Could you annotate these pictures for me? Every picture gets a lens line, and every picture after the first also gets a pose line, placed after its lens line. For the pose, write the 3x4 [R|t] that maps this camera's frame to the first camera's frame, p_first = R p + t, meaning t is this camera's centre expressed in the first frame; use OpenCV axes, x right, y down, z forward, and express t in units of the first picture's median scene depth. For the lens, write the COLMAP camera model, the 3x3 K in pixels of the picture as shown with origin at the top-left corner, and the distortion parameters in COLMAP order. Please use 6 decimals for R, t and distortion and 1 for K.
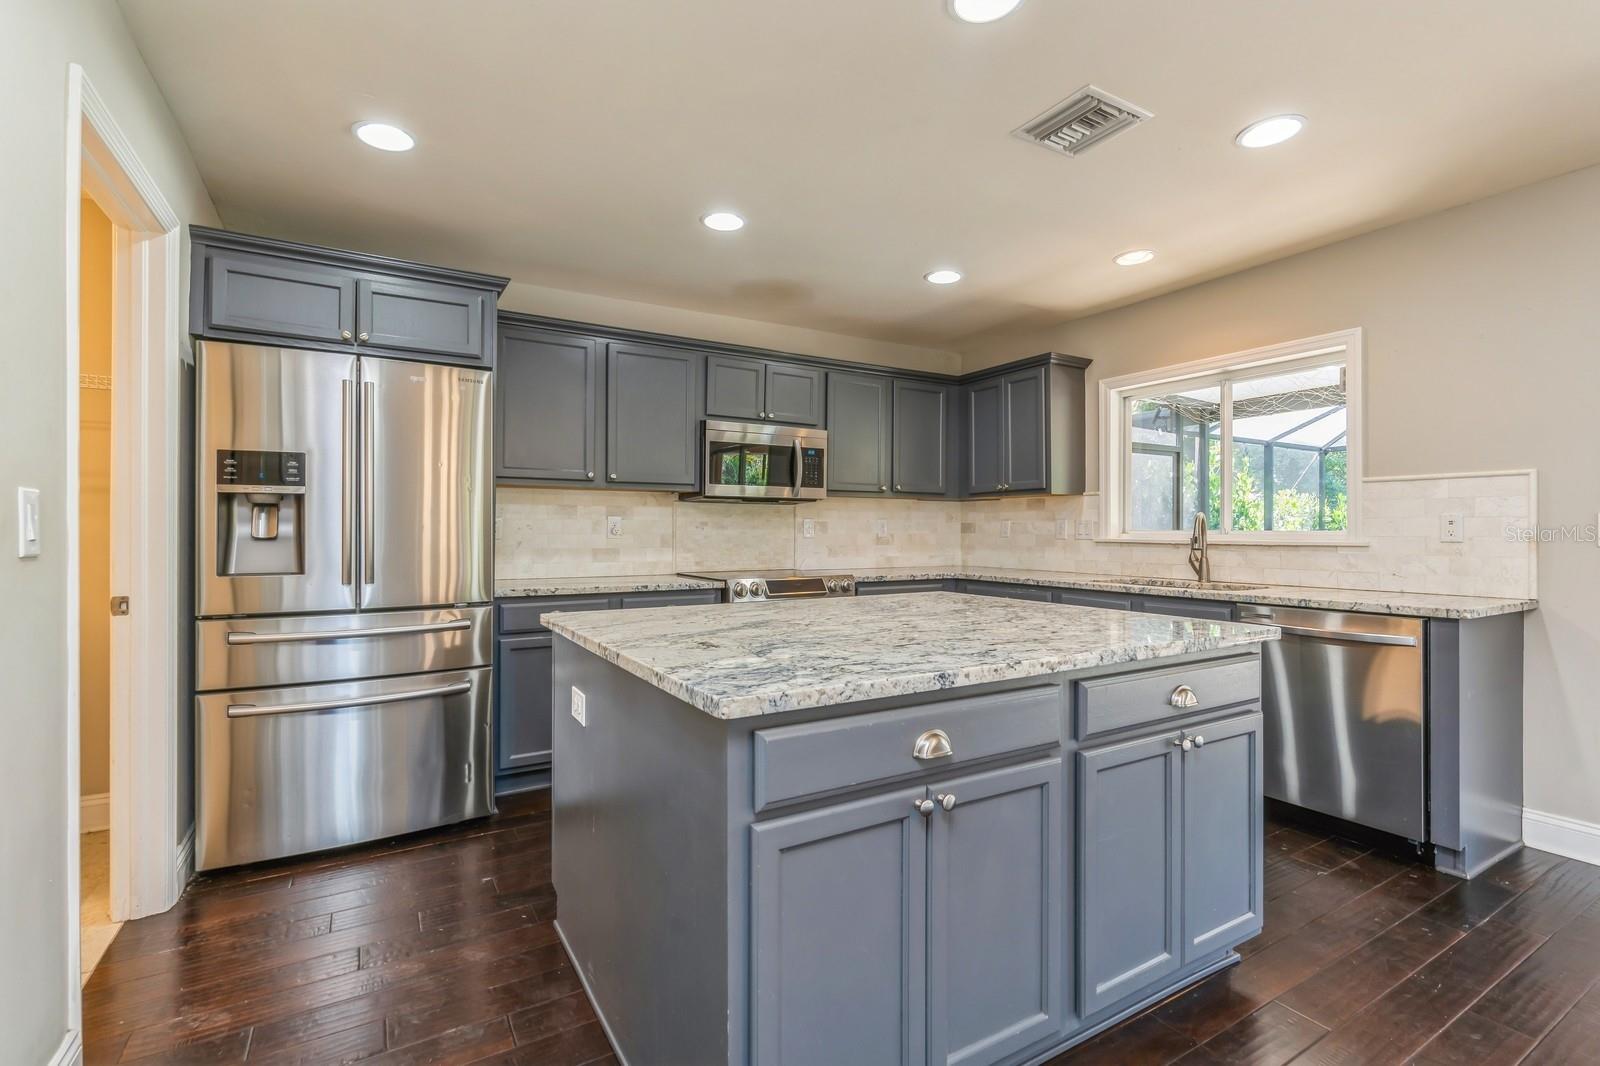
lens RADIAL K [[729.2, 0, 796.3], [0, 729.2, 527.6], [0, 0, 1]] dist [-0.004454, -0.000123]
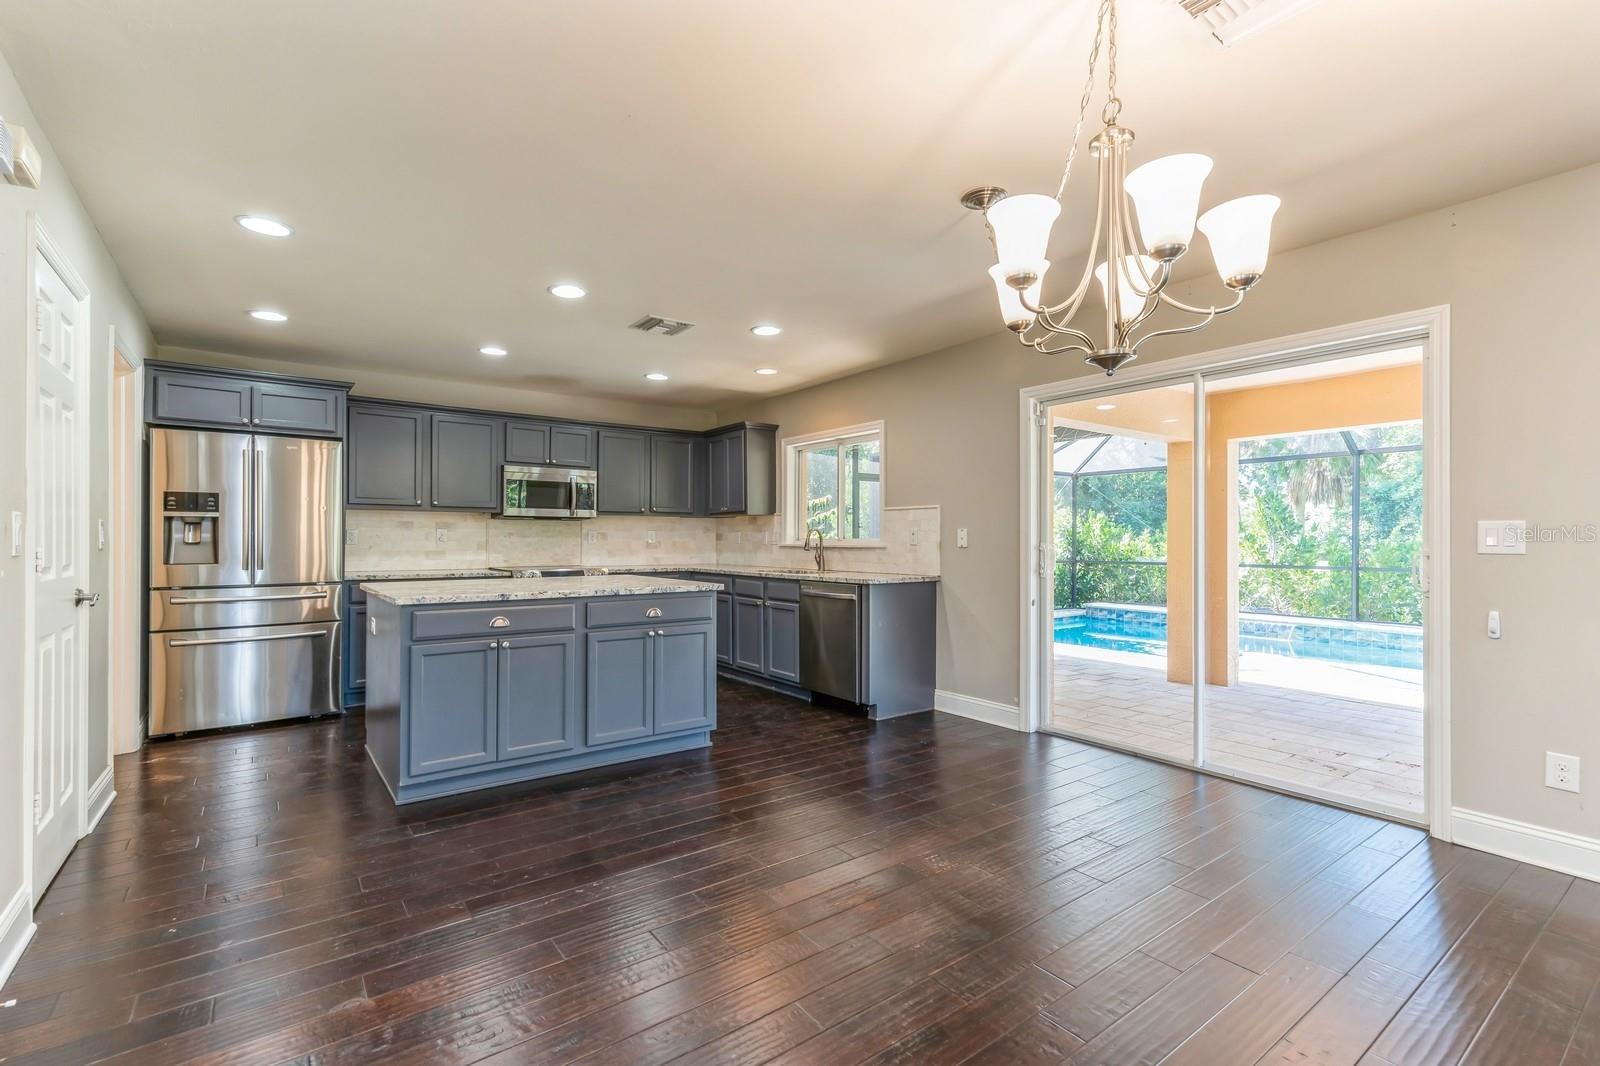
lens RADIAL K [[717.0, 0, 796.9], [0, 717.0, 536.0], [0, 0, 1]] dist [0.011308, 0.000324]
pose [[0.994564, 0.000453, 0.104130, 0.341878], [-0.000317, 0.999999, -0.001326, 0.000427], [-0.104131, 0.001286, 0.994563, -0.568279]]
